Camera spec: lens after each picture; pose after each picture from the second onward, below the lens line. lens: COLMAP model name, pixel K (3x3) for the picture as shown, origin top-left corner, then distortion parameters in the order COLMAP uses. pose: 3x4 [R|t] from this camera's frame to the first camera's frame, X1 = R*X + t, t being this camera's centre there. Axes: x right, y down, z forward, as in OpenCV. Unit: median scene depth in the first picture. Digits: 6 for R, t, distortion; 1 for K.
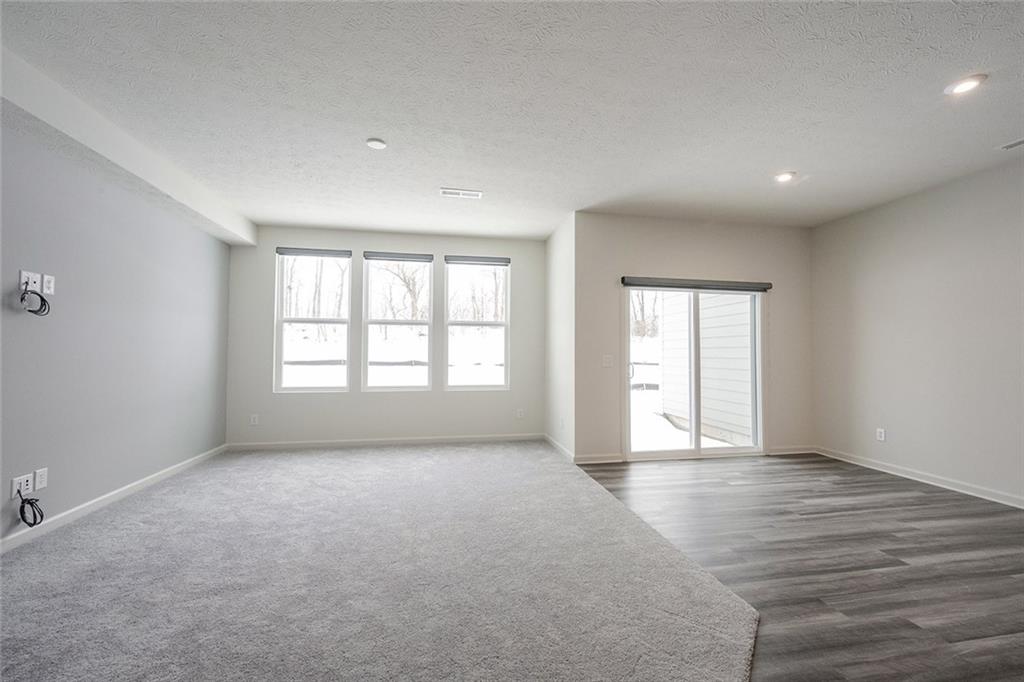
lens RADIAL K [[412.6, 0, 512.0], [0, 412.6, 341.0], [0, 0, 1]] dist [-0.000911, -0.000516]
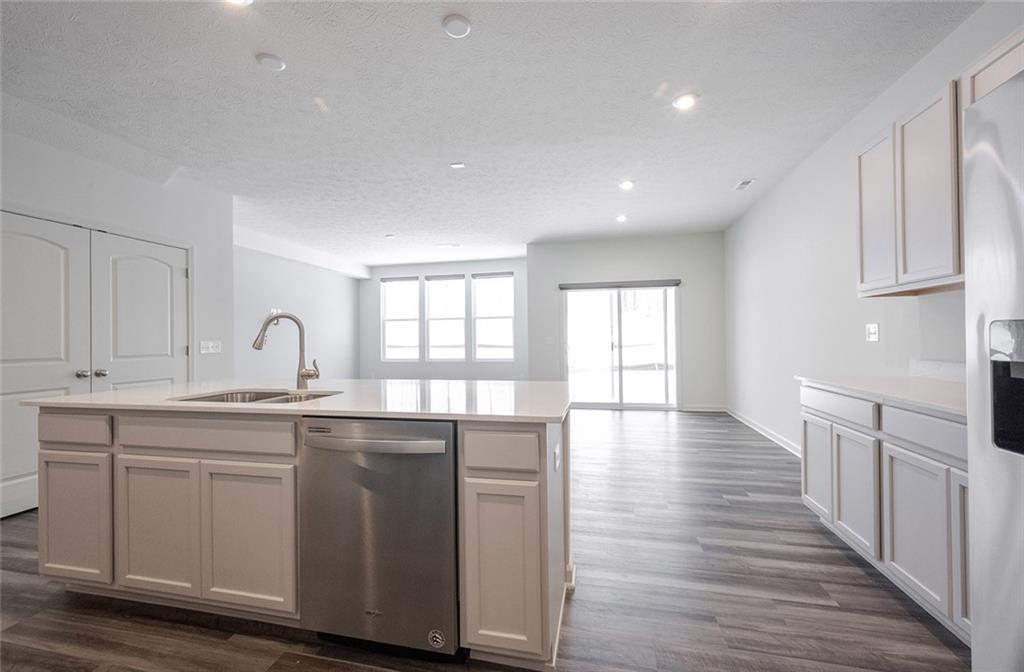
lens RADIAL K [[422.7, 0, 512.0], [0, 422.7, 336.0], [0, 0, 1]] dist [-0.101649, 0.000006]
pose [[0.921399, -0.023286, -0.387919, 0.605340], [0.030126, 0.999479, 0.011559, 0.006607], [0.387448, -0.022337, 0.921621, -0.394250]]
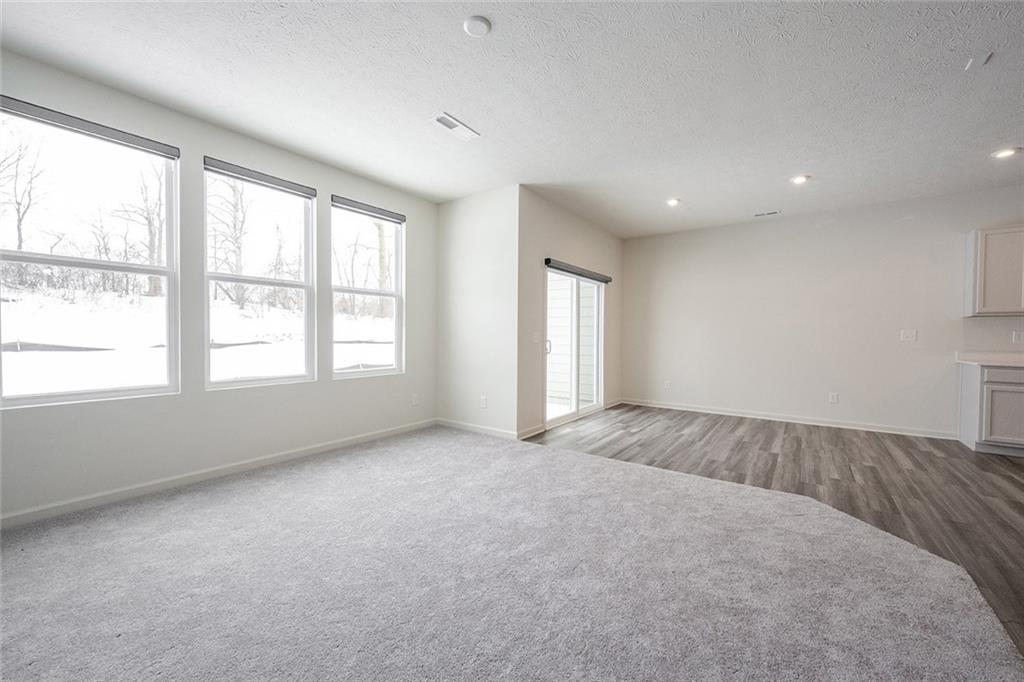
lens RADIAL K [[412.6, 0, 512.0], [0, 412.6, 341.0], [0, 0, 1]] dist [-0.000911, -0.000516]
pose [[0.713785, -0.011286, 0.700274, -0.478034], [-0.024462, 0.998858, 0.041032, 0.014138], [-0.699938, -0.046418, 0.712694, 0.266581]]
